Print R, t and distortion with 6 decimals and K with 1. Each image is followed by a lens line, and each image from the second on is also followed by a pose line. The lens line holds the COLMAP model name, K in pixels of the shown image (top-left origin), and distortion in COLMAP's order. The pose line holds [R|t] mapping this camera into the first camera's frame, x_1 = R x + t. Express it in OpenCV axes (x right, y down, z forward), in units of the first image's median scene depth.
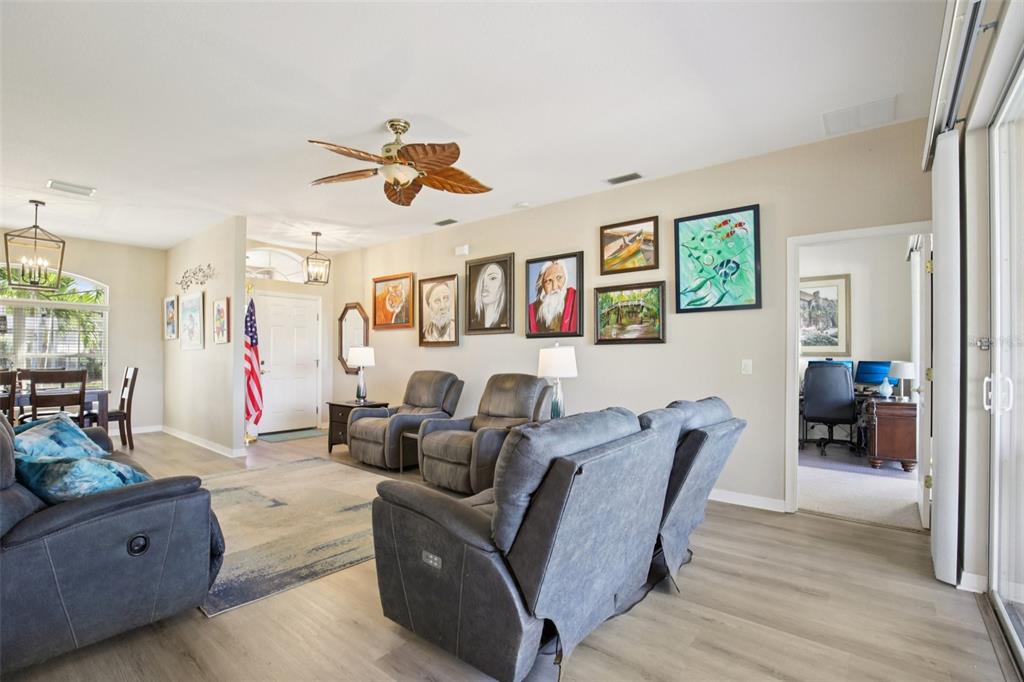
lens RADIAL K [[474.3, 0, 506.3], [0, 474.3, 349.0], [0, 0, 1]] dist [-0.027031, 0.002365]
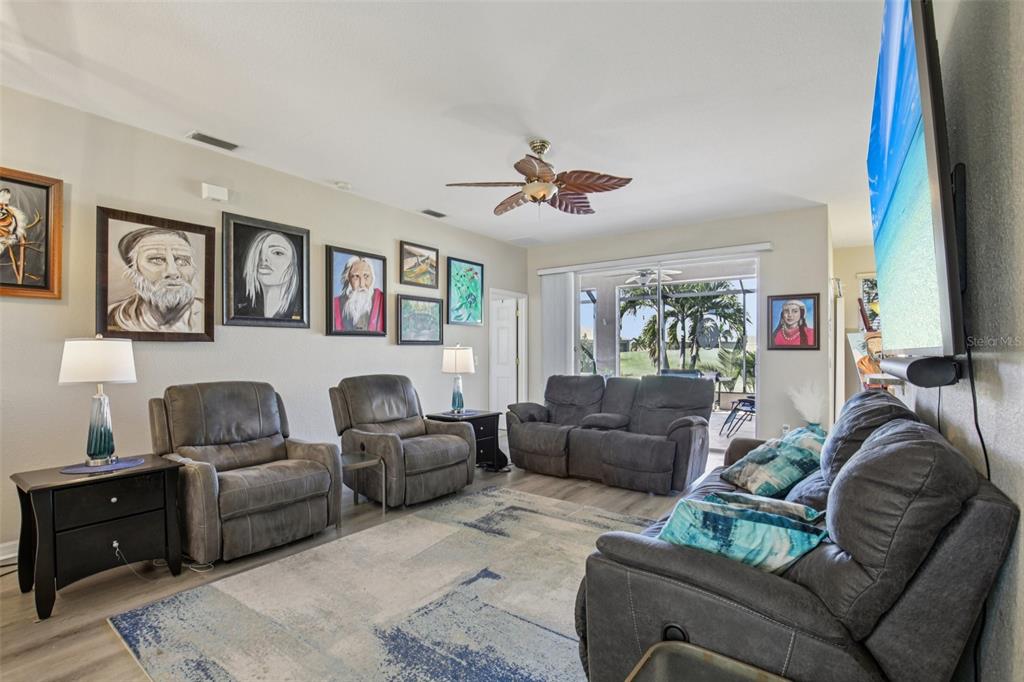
lens RADIAL K [[474.3, 0, 508.0], [0, 474.3, 347.5], [0, 0, 1]] dist [-0.027031, 0.002365]
pose [[-0.059098, 0.009123, 0.998211, -0.901571], [-0.007359, 0.999927, -0.009574, 0.005198], [-0.998225, -0.007912, -0.059026, 0.777310]]
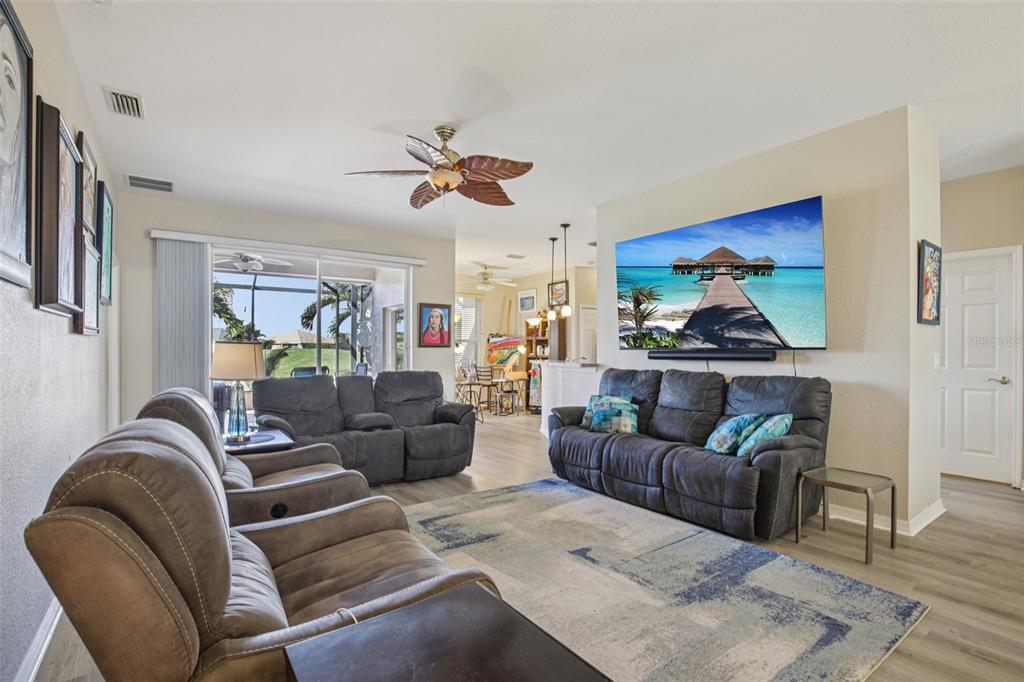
lens RADIAL K [[474.3, 0, 509.7], [0, 474.3, 347.8], [0, 0, 1]] dist [-0.027031, 0.002365]
pose [[-0.966757, -0.001272, 0.255692, -0.436178], [-0.004042, 0.999939, -0.010308, 0.010971], [-0.255664, -0.010999, -0.966703, 1.347317]]
